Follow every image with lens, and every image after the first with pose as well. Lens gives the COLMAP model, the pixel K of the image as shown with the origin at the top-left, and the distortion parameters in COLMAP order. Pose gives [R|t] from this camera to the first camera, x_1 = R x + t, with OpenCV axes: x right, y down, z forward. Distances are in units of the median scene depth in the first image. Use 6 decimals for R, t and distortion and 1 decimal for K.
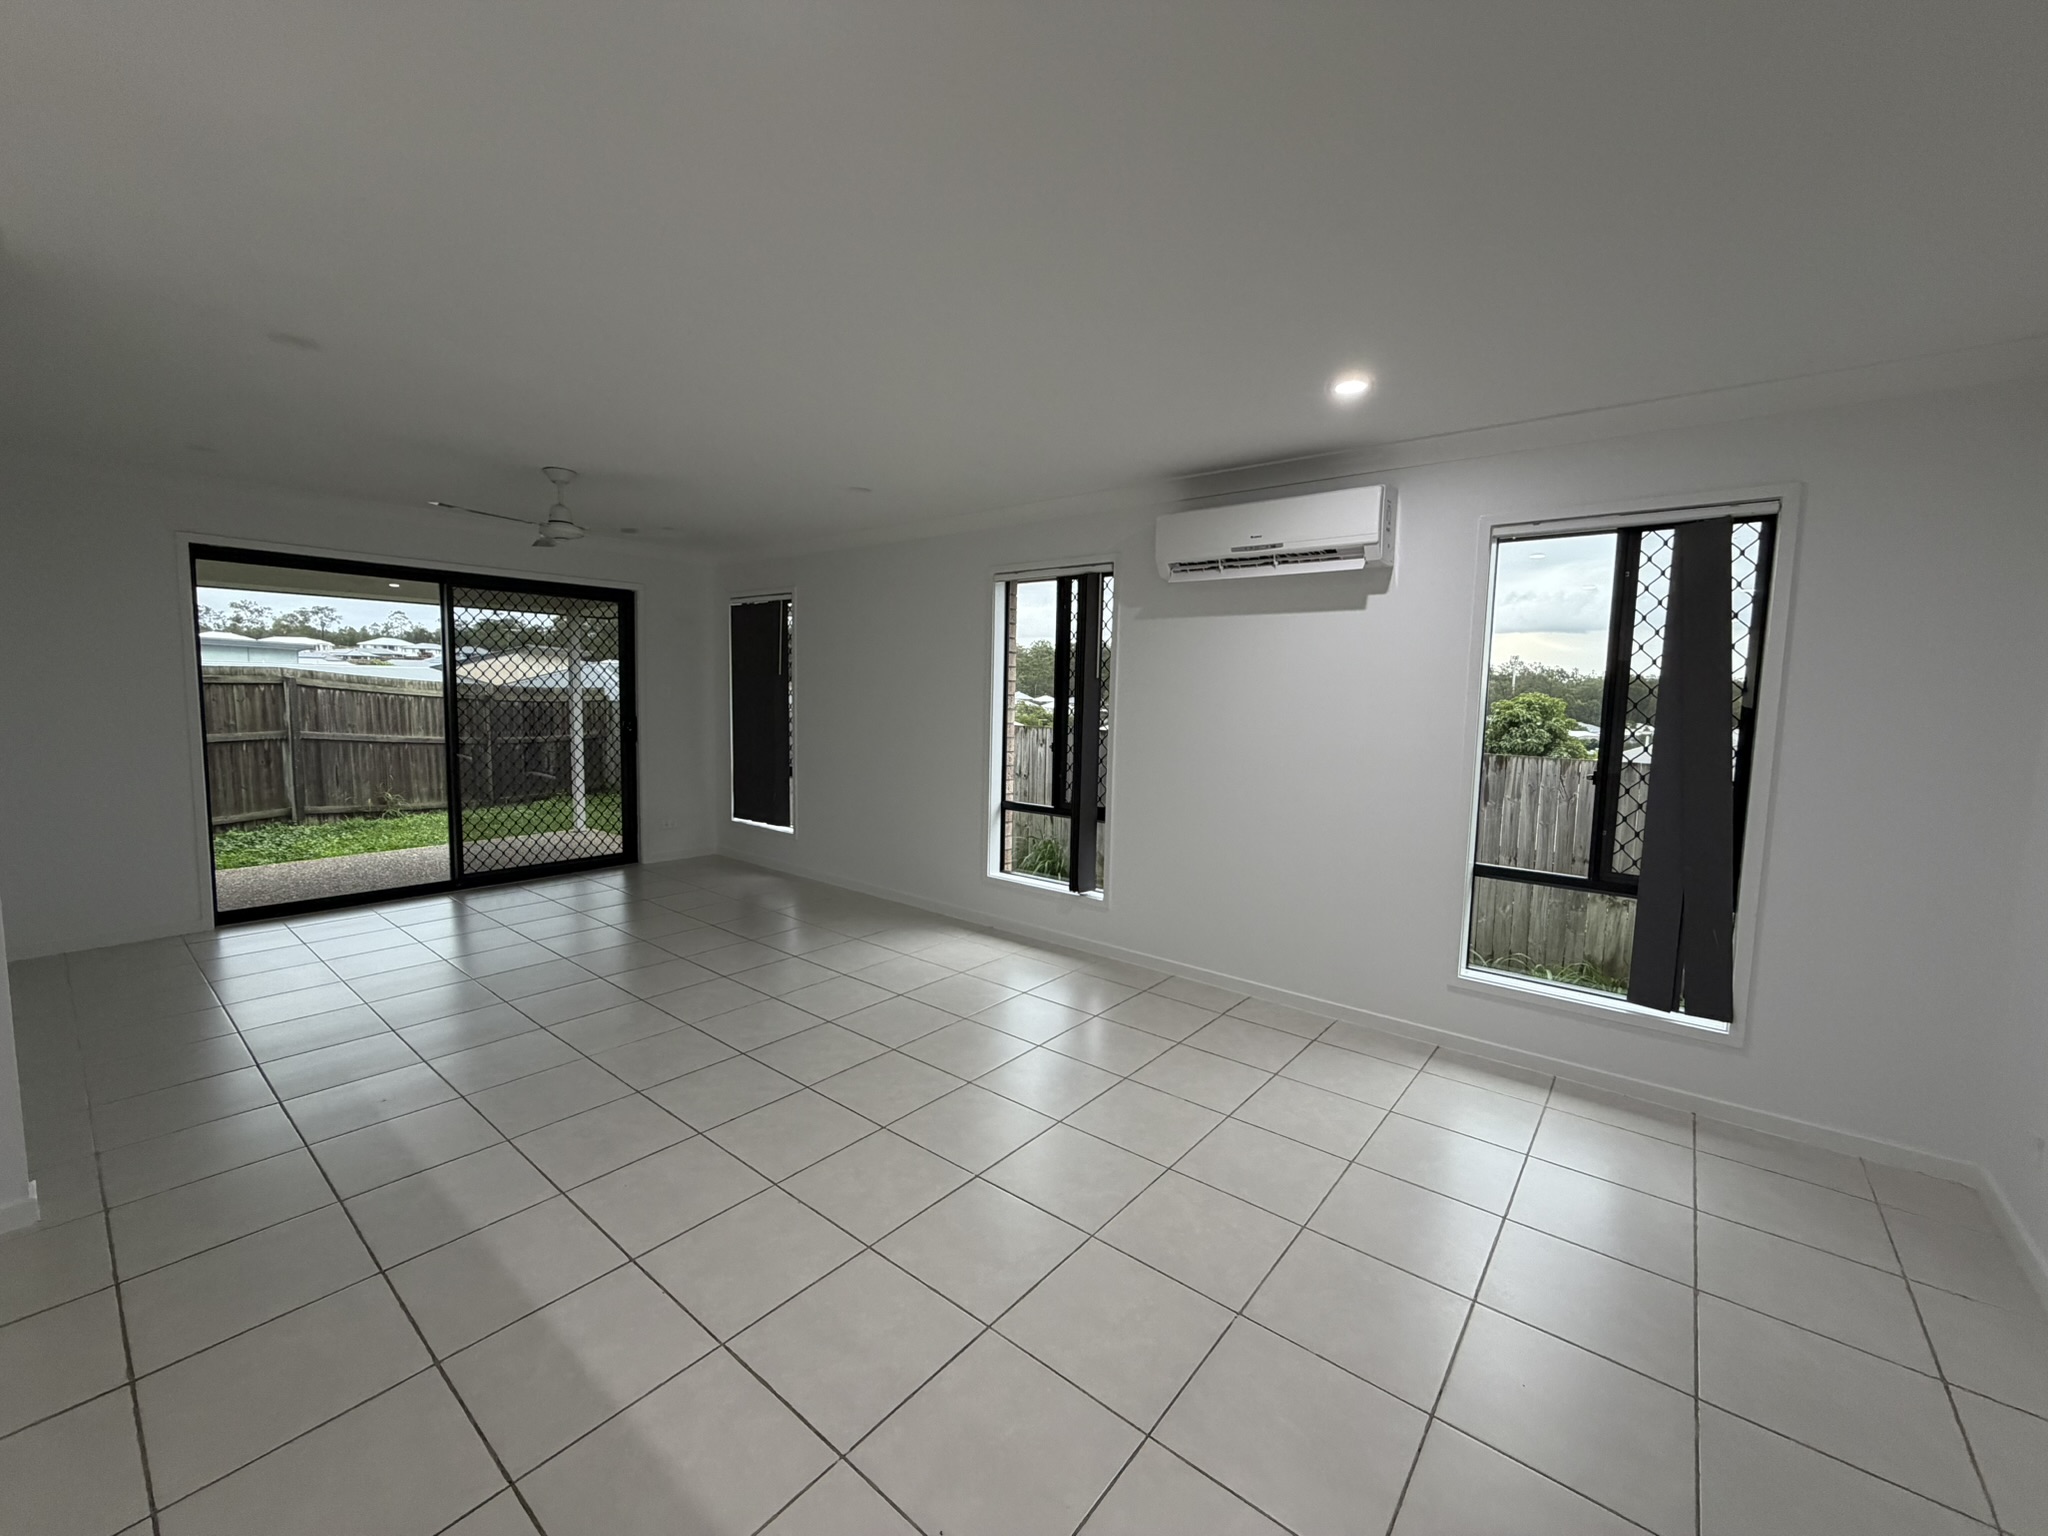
lens RADIAL K [[817.3, 0, 1019.0], [0, 817.3, 765.6], [0, 0, 1]] dist [0.000255, 0.000053]
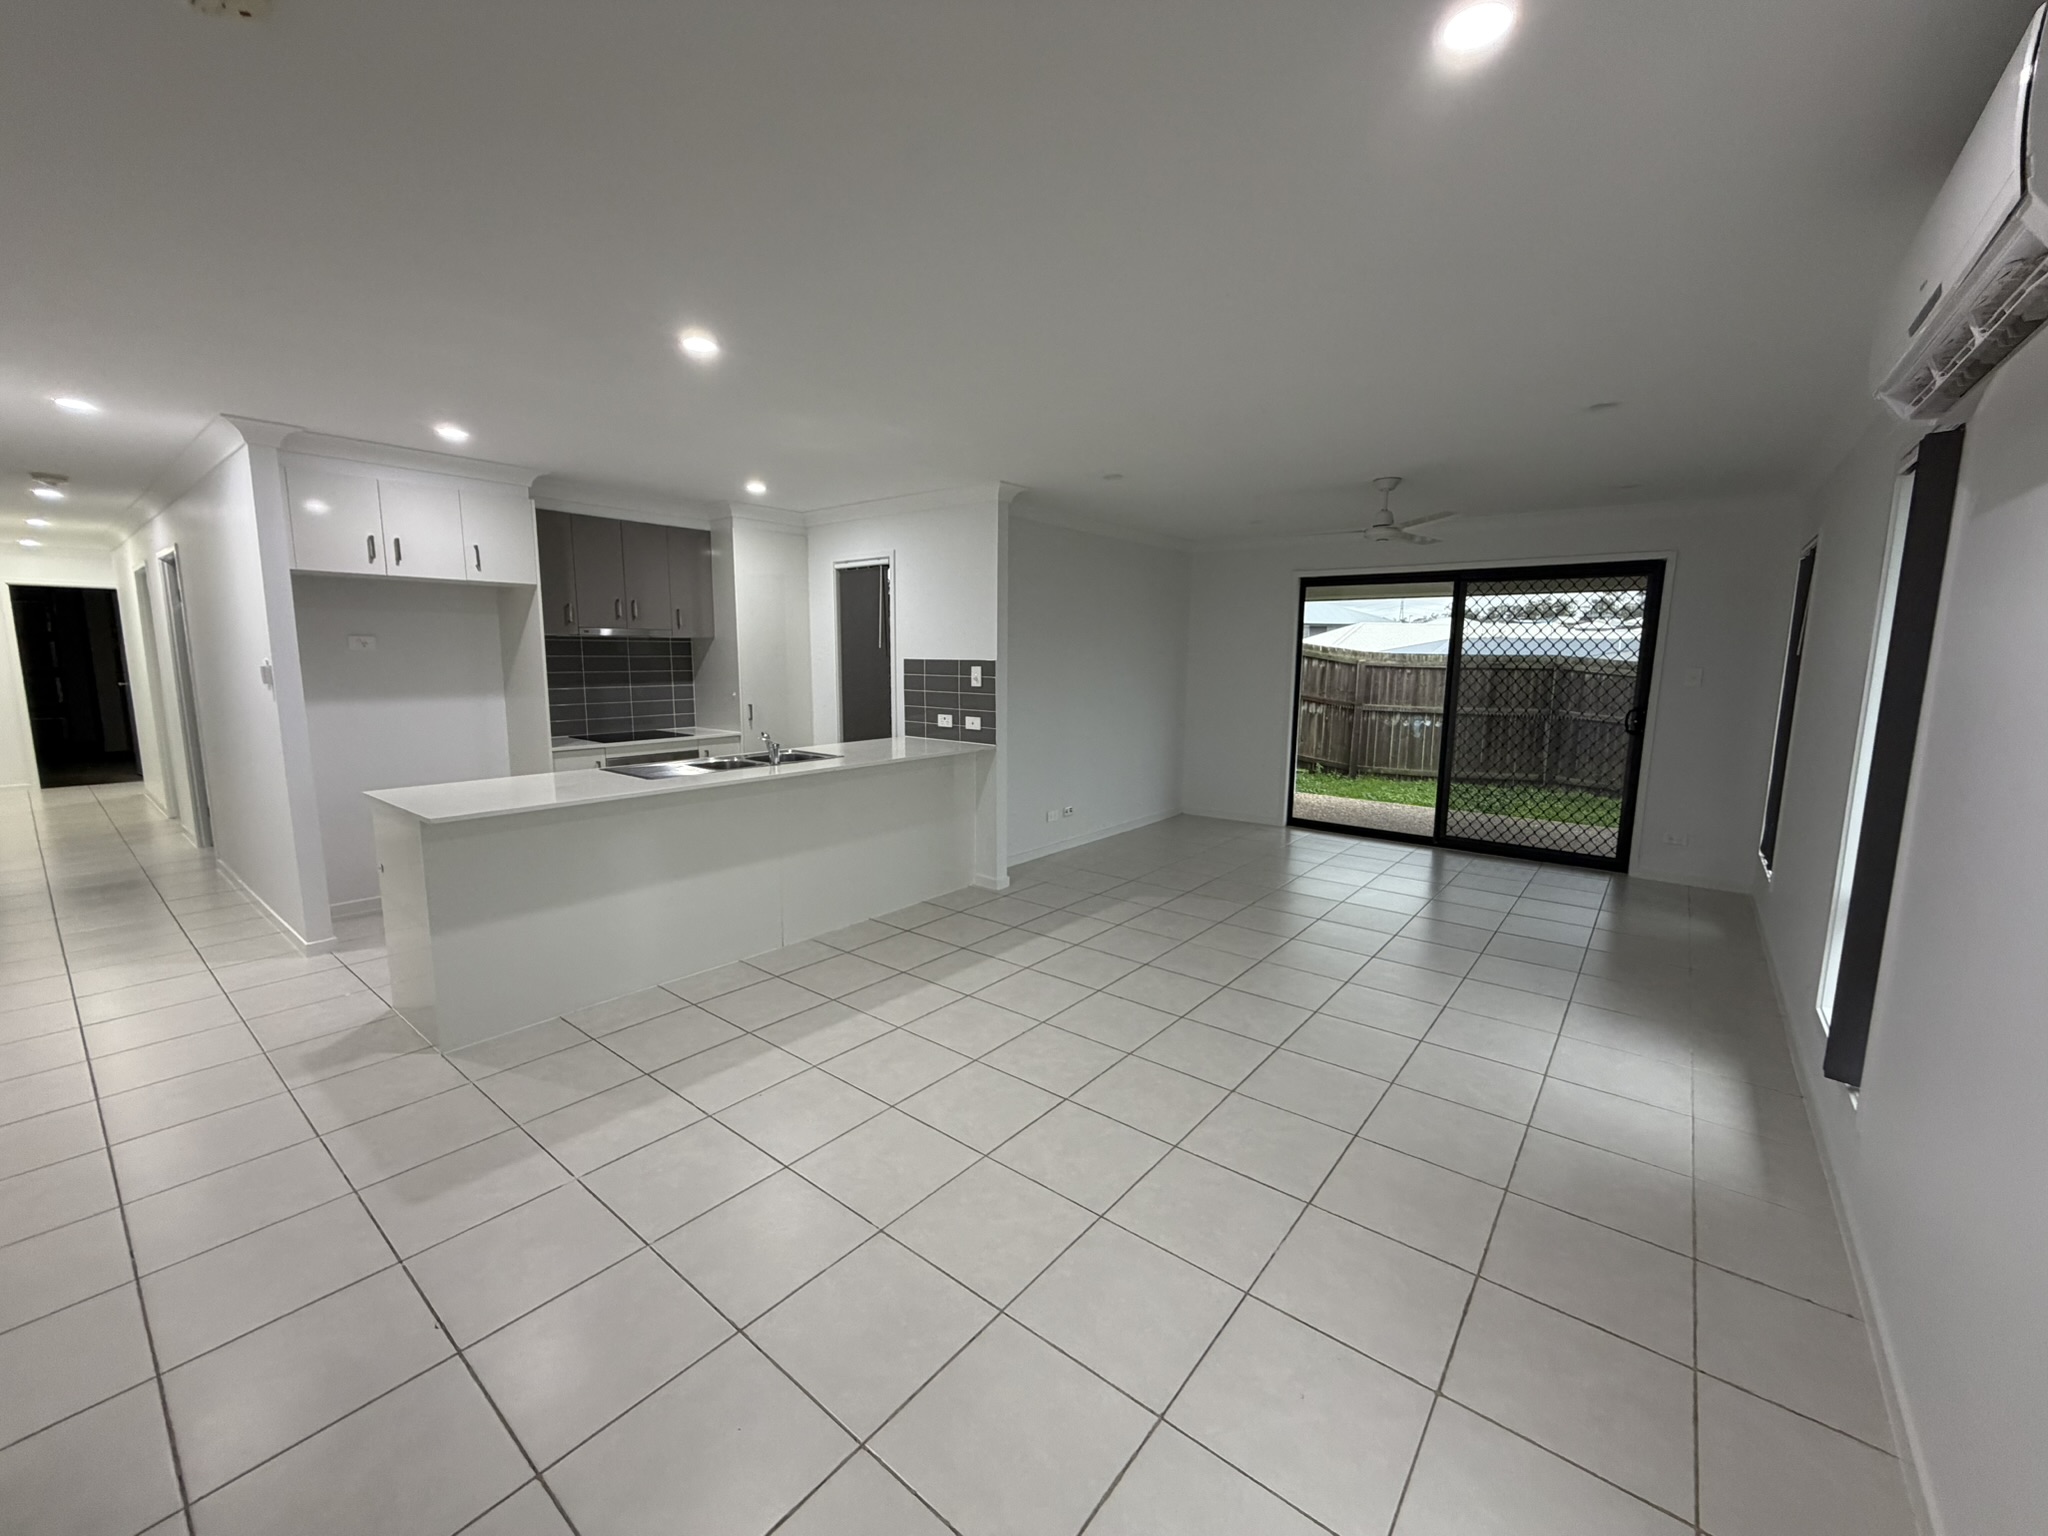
lens RADIAL K [[818.3, 0, 1021.7], [0, 818.3, 766.2], [0, 0, 1]] dist [-0.001550, 0.000360]
pose [[0.009172, 0.117334, -0.993050, 0.548681], [-0.100085, 0.988213, 0.115838, -0.044620], [0.994937, 0.098327, 0.020807, 0.462845]]
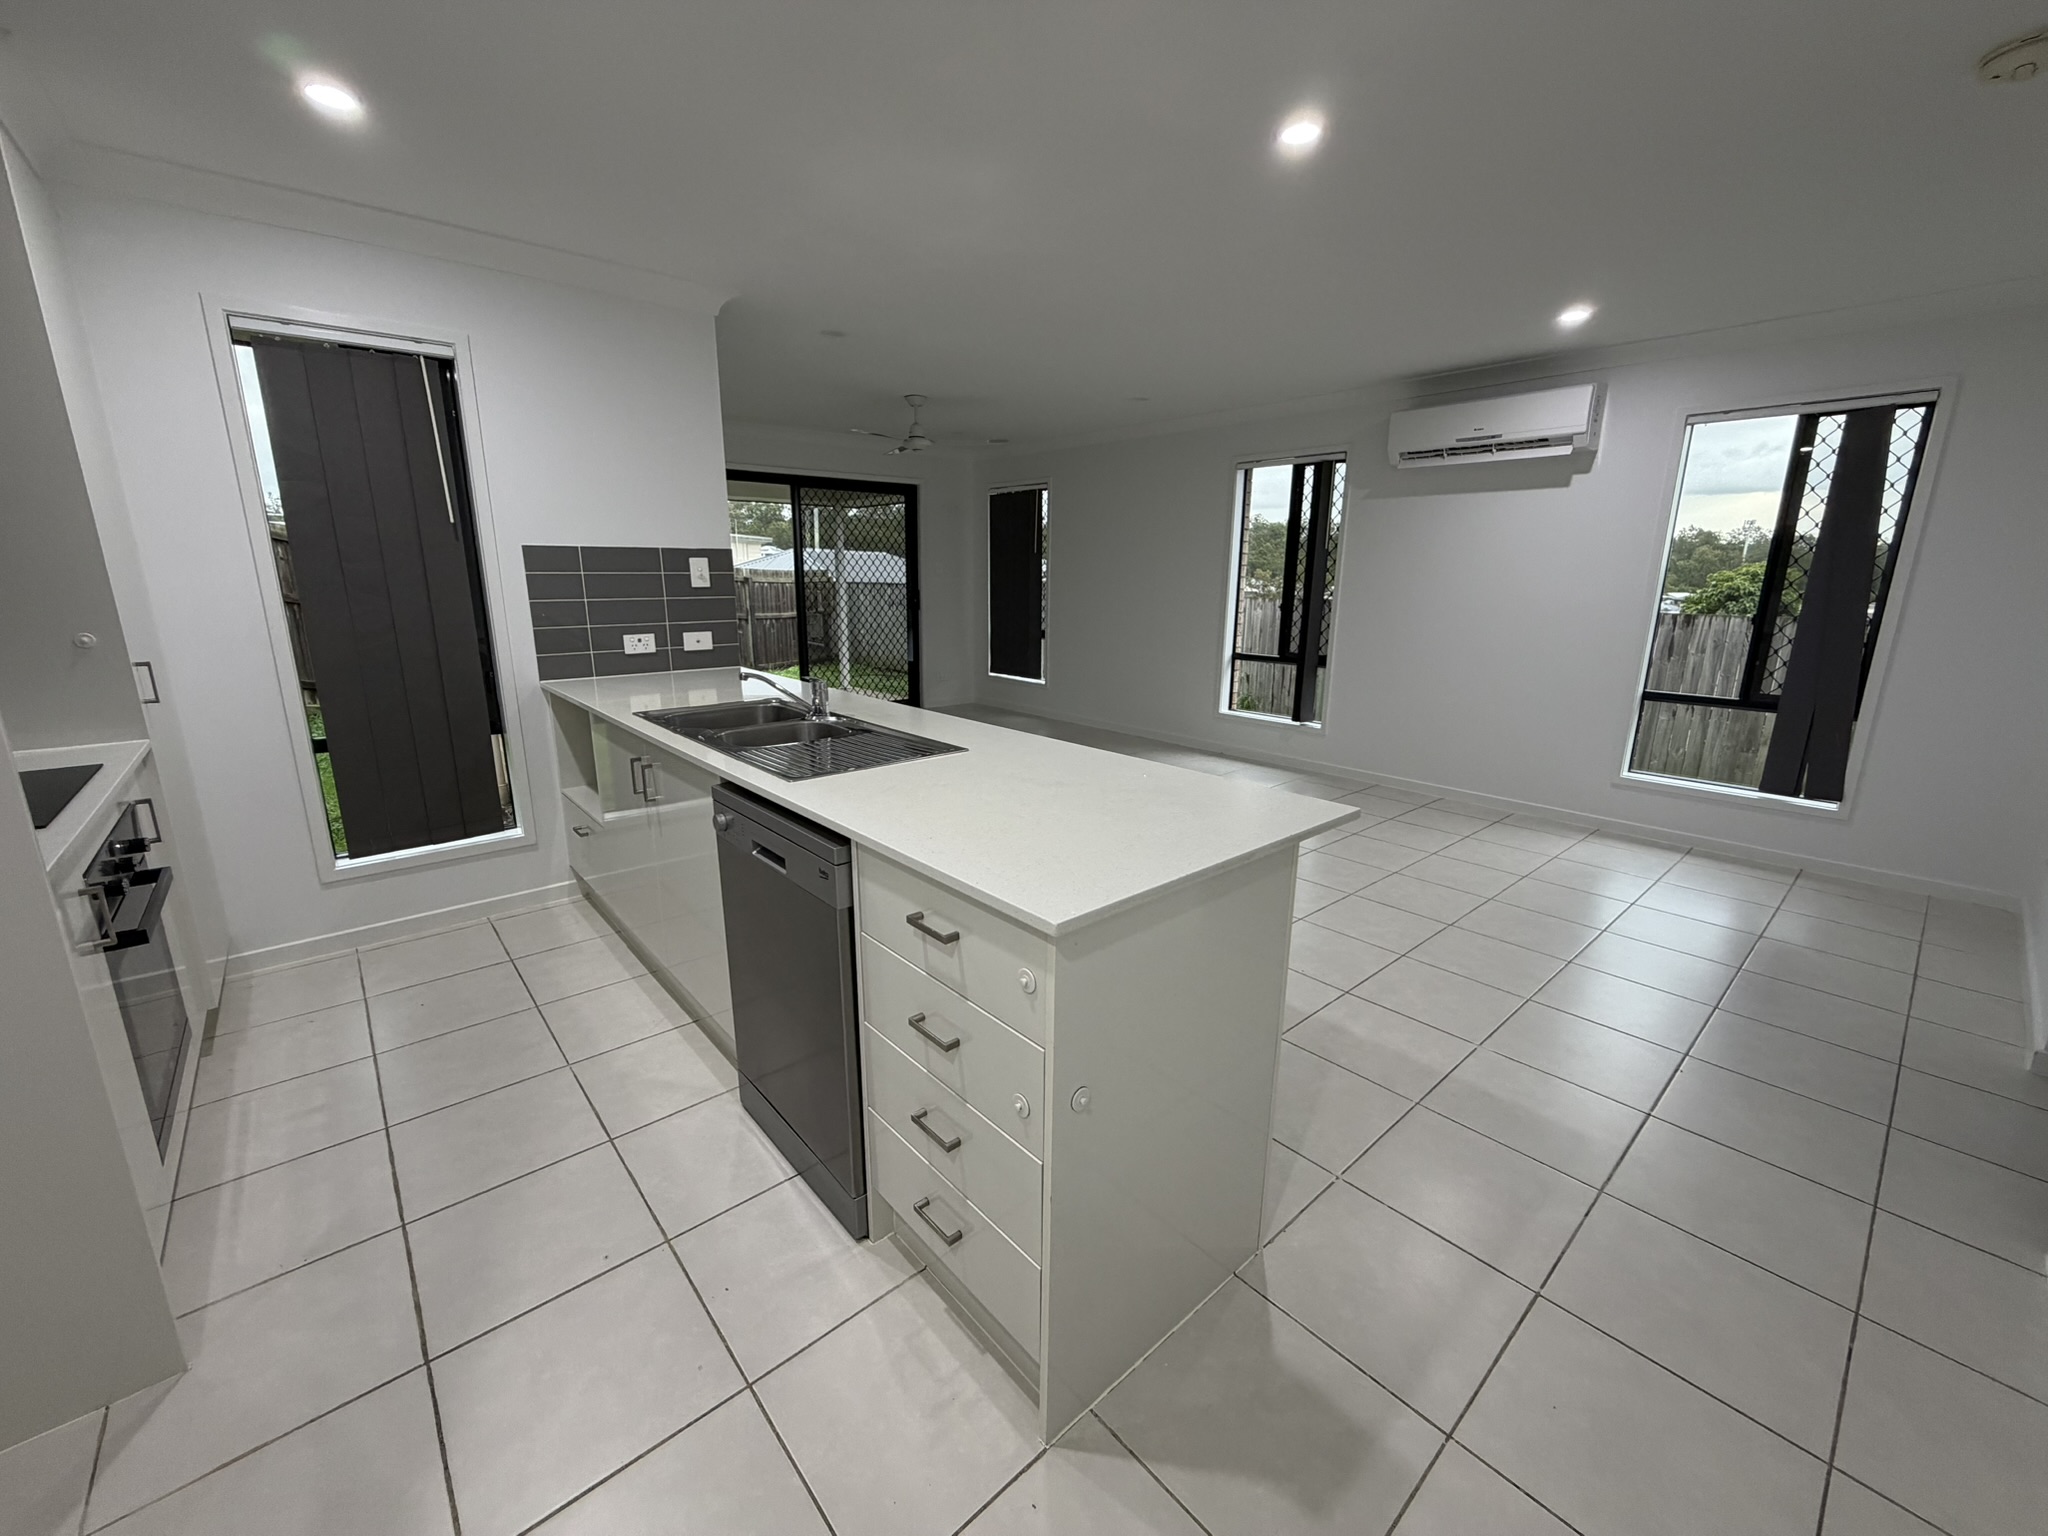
lens RADIAL K [[818.3, 0, 1021.7], [0, 818.3, 766.2], [0, 0, 1]] dist [-0.001550, 0.000360]
pose [[0.985992, 0.024095, -0.165045, -0.142383], [-0.000508, 0.989940, 0.141485, 0.042165], [0.166794, -0.139419, 0.976085, -0.322256]]
